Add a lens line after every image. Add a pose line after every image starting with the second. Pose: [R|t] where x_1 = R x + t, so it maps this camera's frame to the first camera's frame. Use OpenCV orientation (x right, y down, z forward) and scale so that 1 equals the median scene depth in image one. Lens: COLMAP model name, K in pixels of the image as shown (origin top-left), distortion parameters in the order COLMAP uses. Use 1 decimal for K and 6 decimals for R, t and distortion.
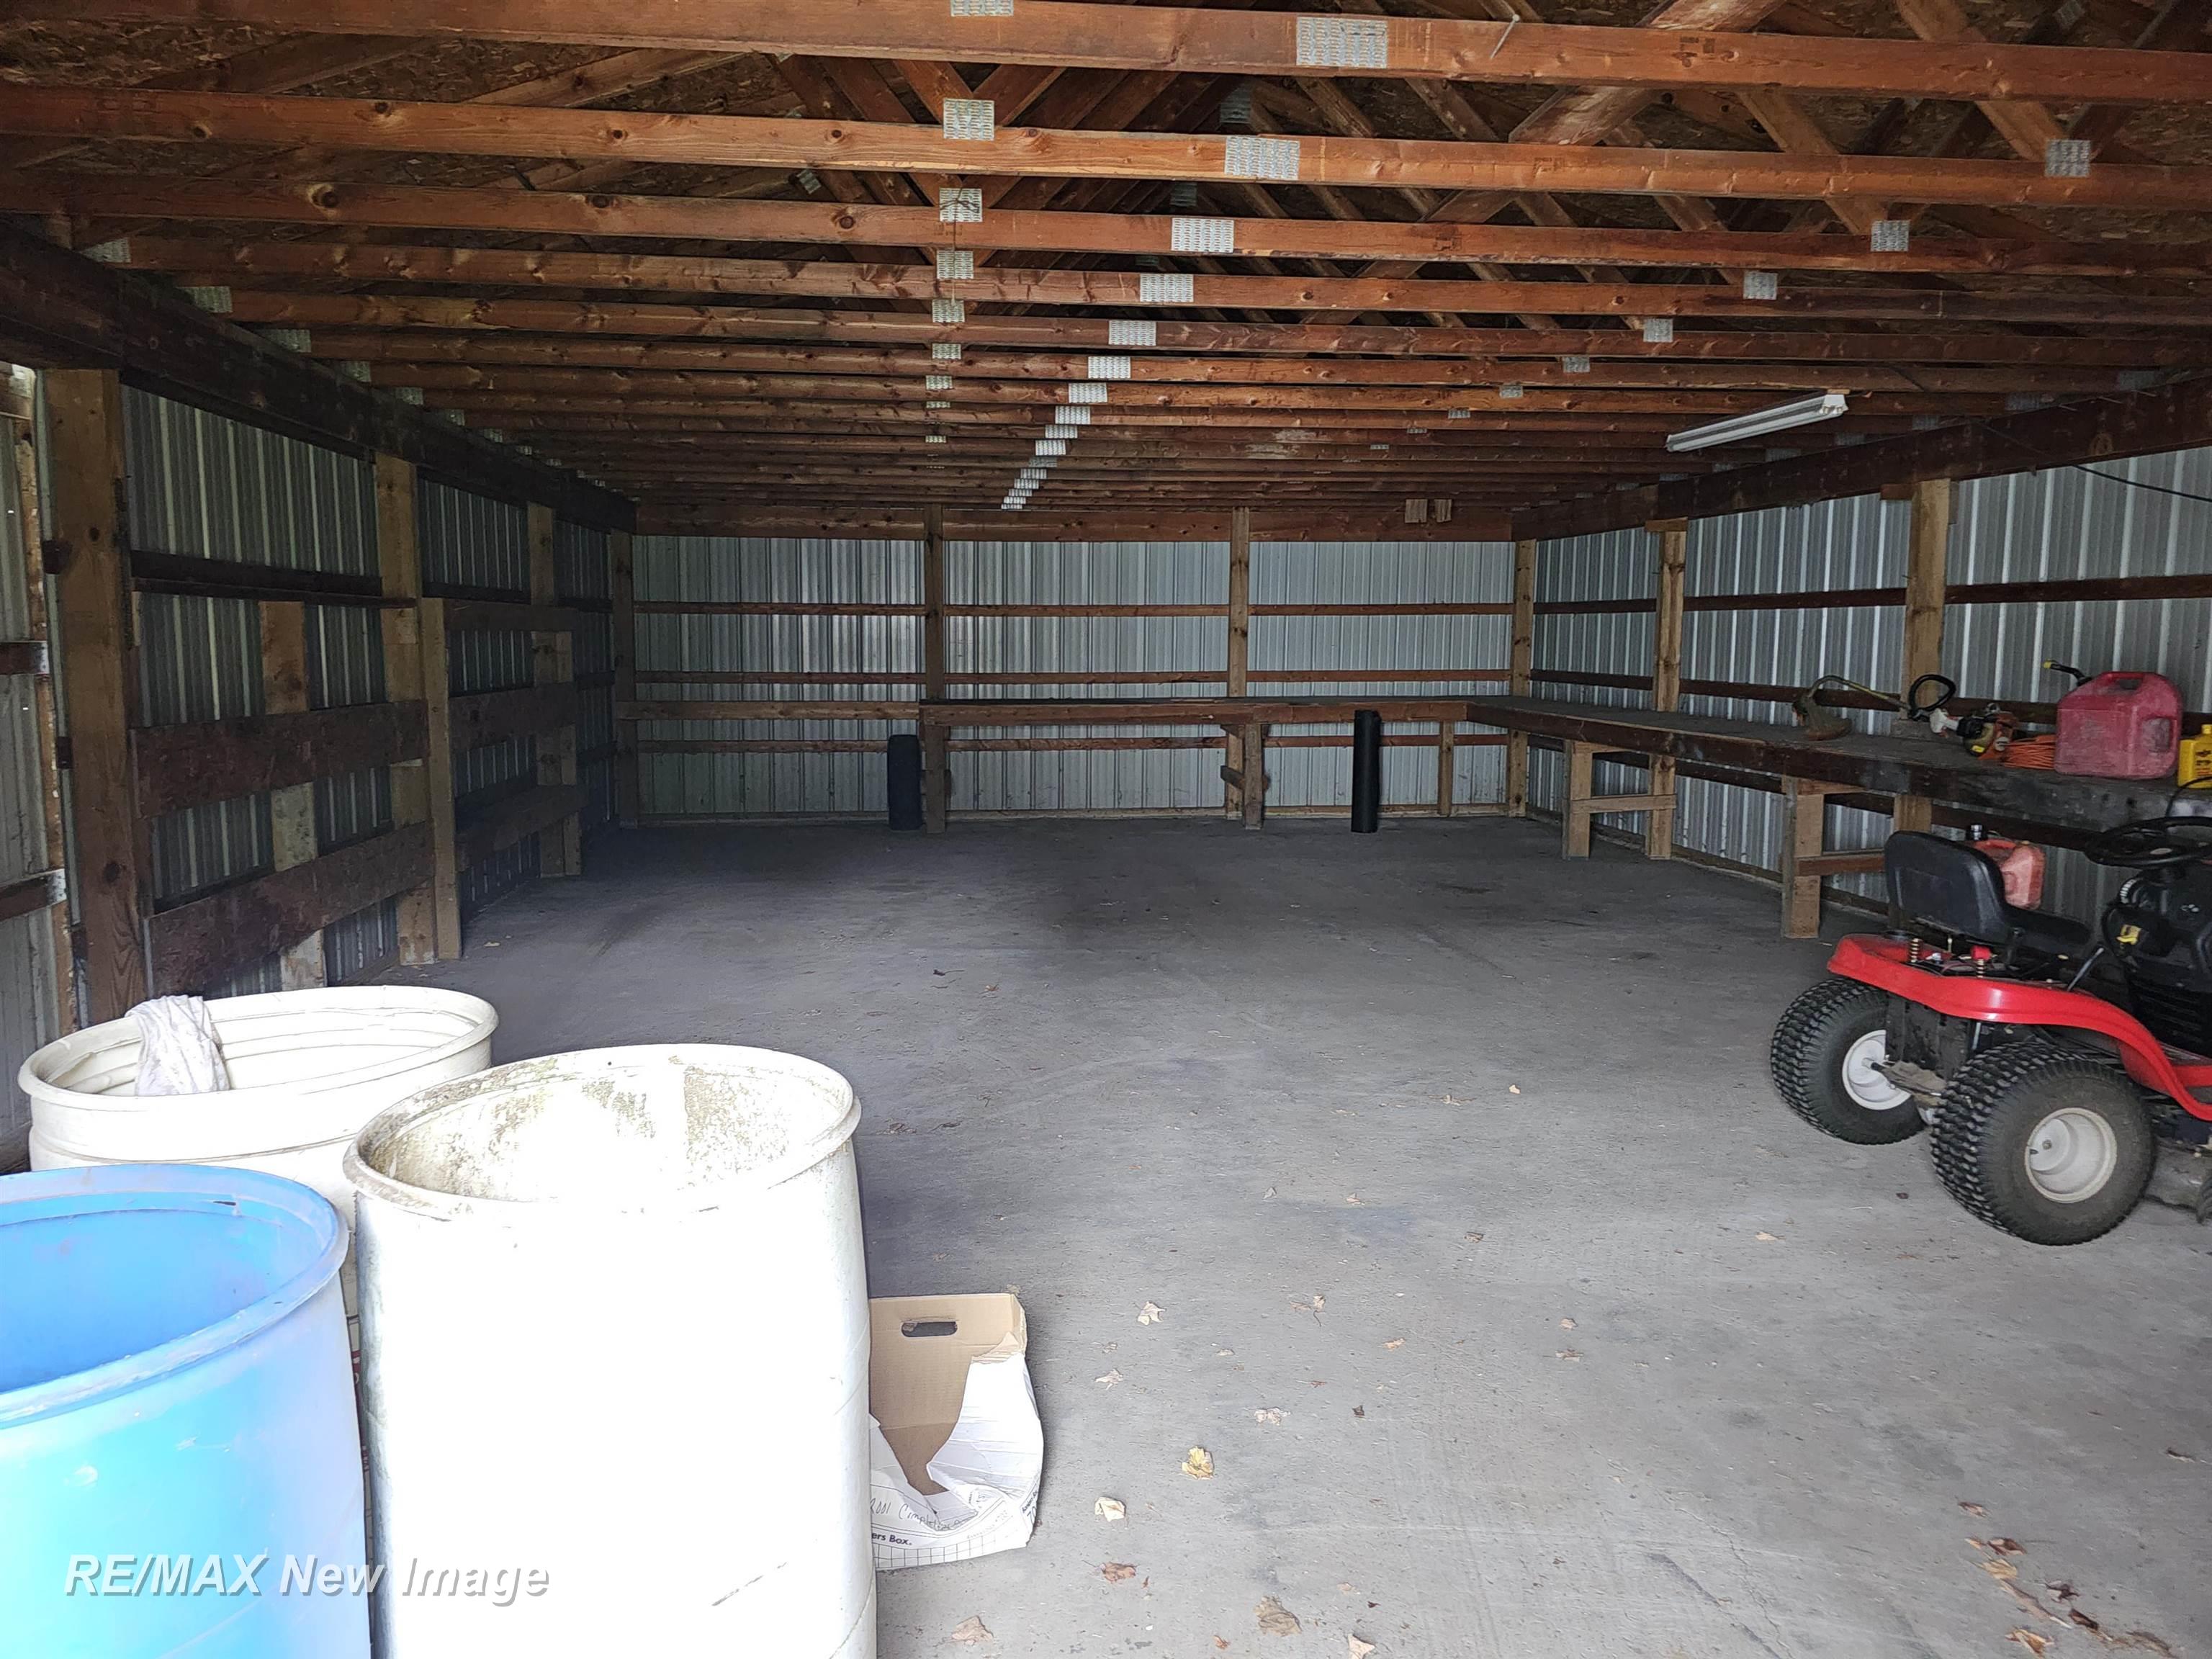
lens RADIAL K [[1583.0, 0, 1106.0], [0, 1583.0, 829.5], [0, 0, 1]] dist [0.109571, -0.100682]
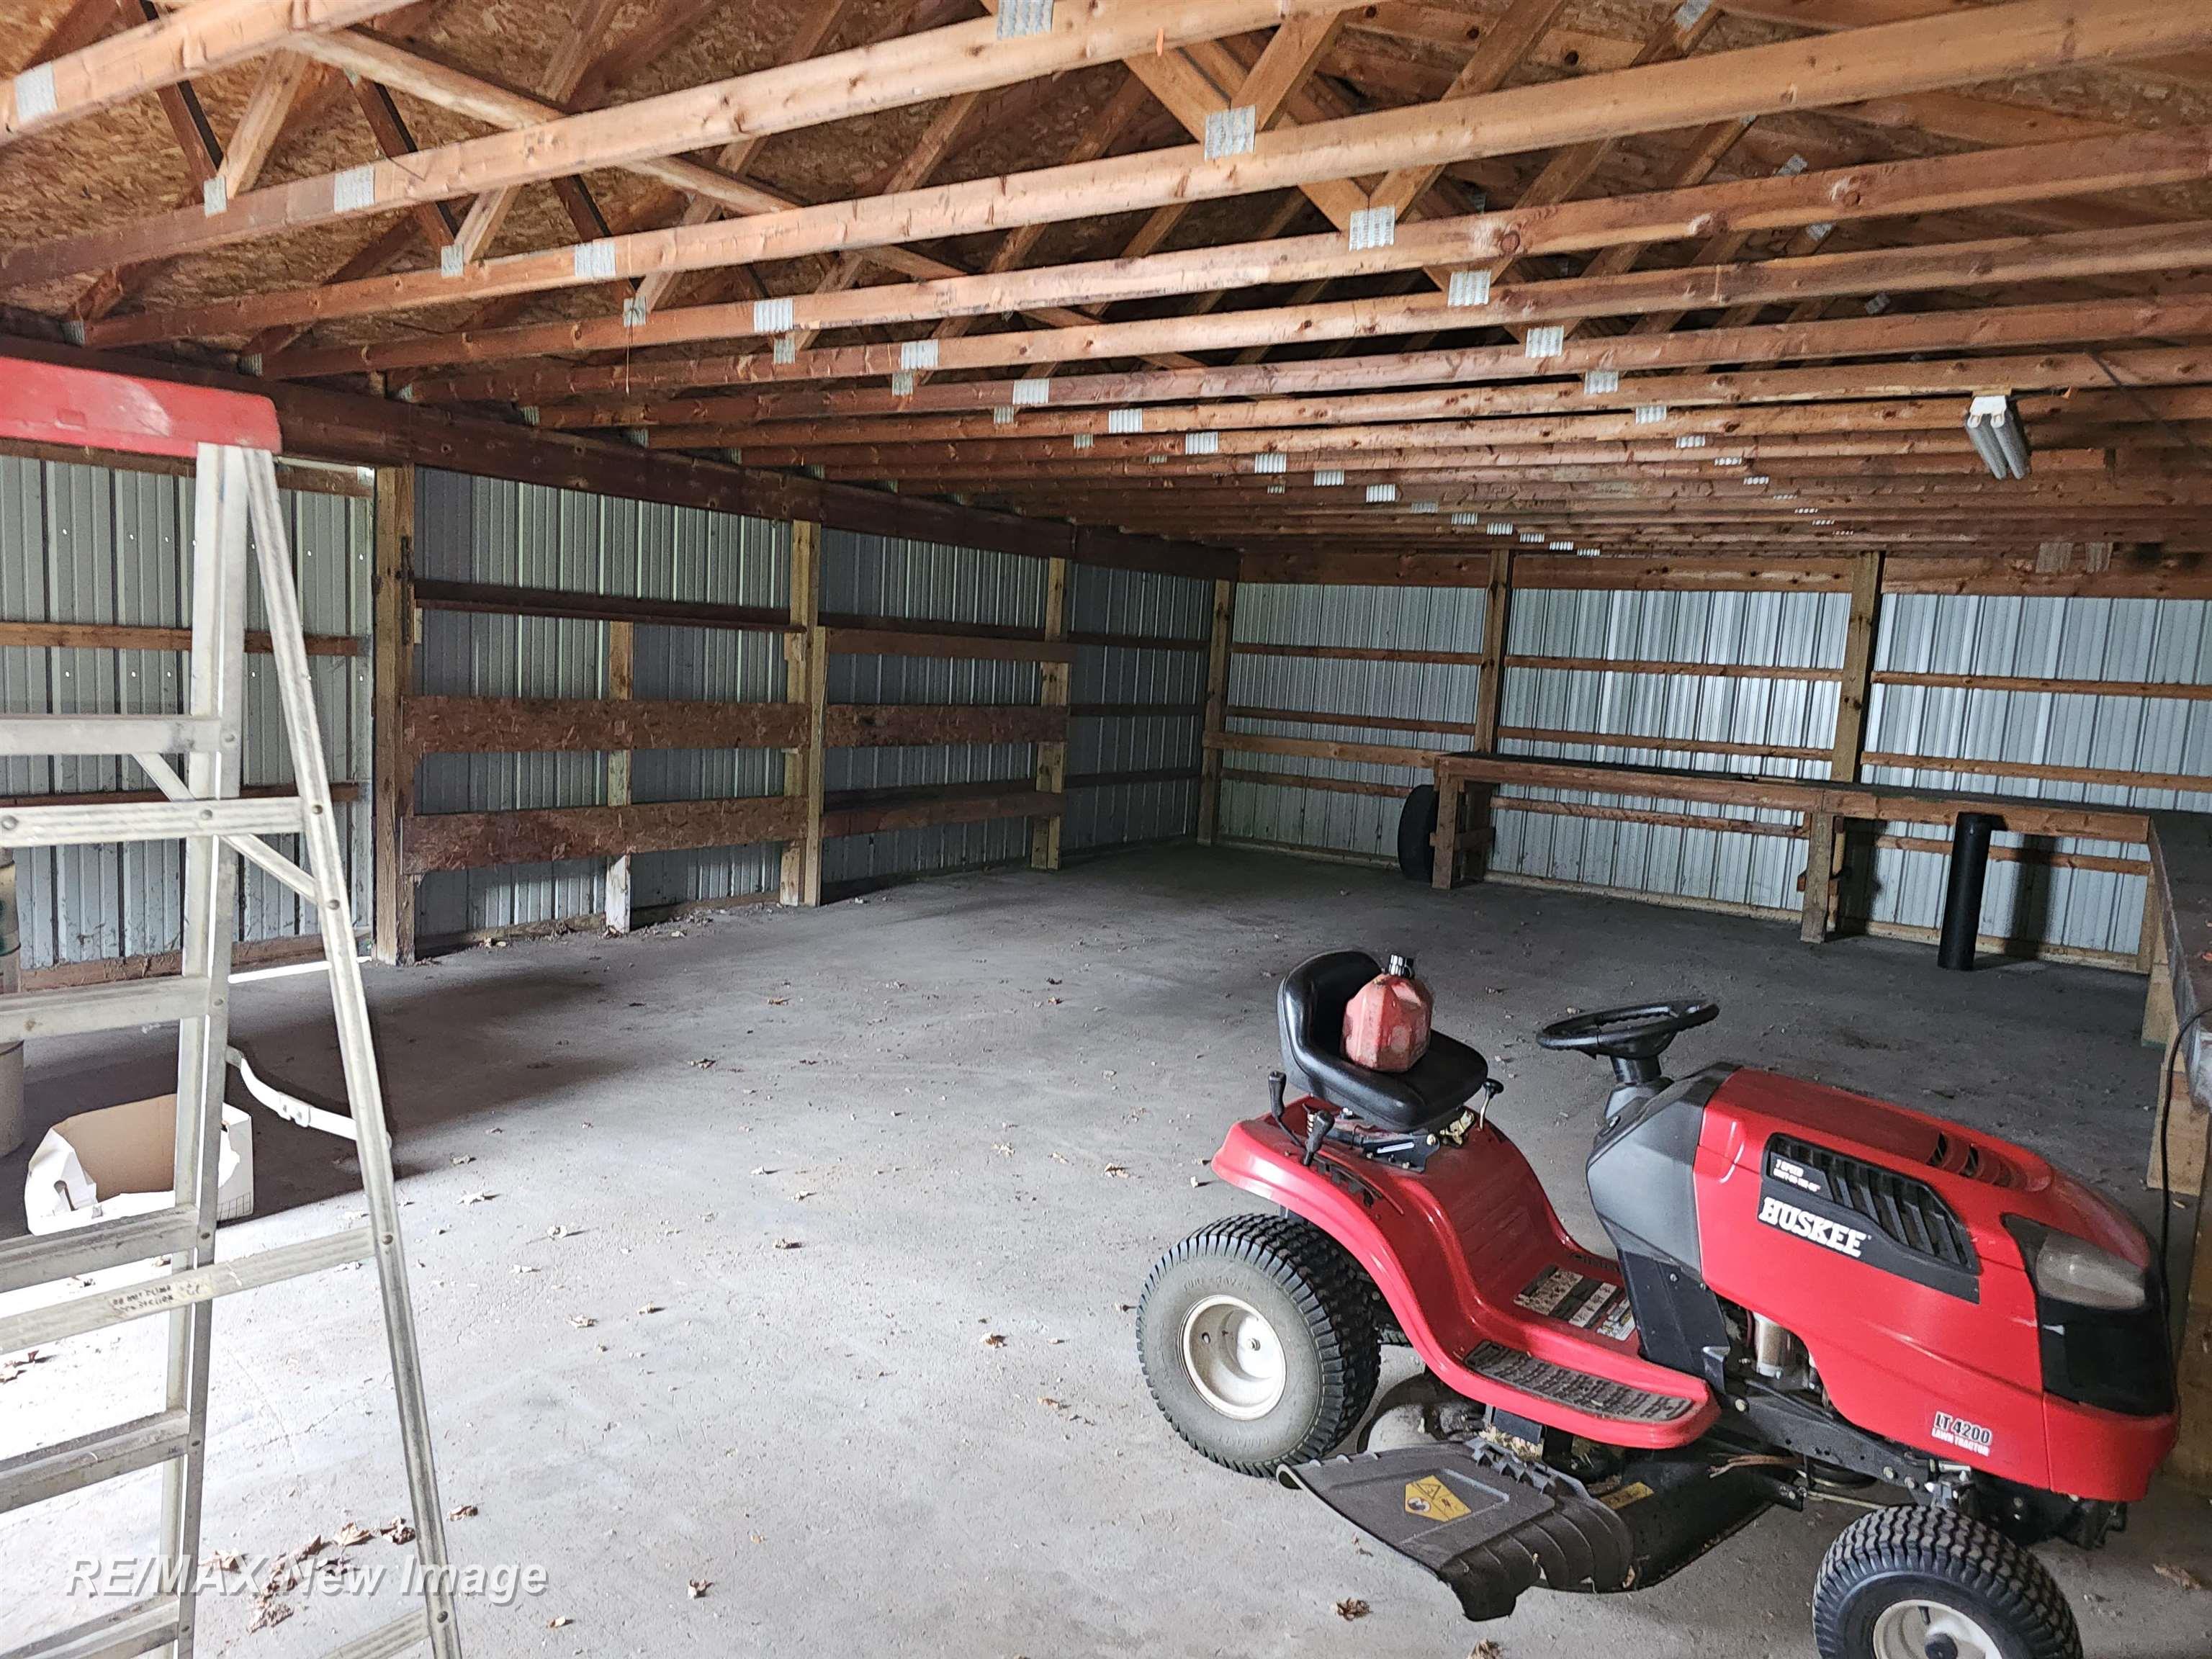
lens RADIAL K [[1581.6, 0, 1106.5], [0, 1581.6, 911.2], [0, 0, 1]] dist [-0.028584, 0.006003]
pose [[0.718527, 0.145247, -0.680163, 0.407694], [-0.135739, 0.988430, 0.067682, -0.021551], [0.682125, 0.043693, 0.729929, 0.153927]]
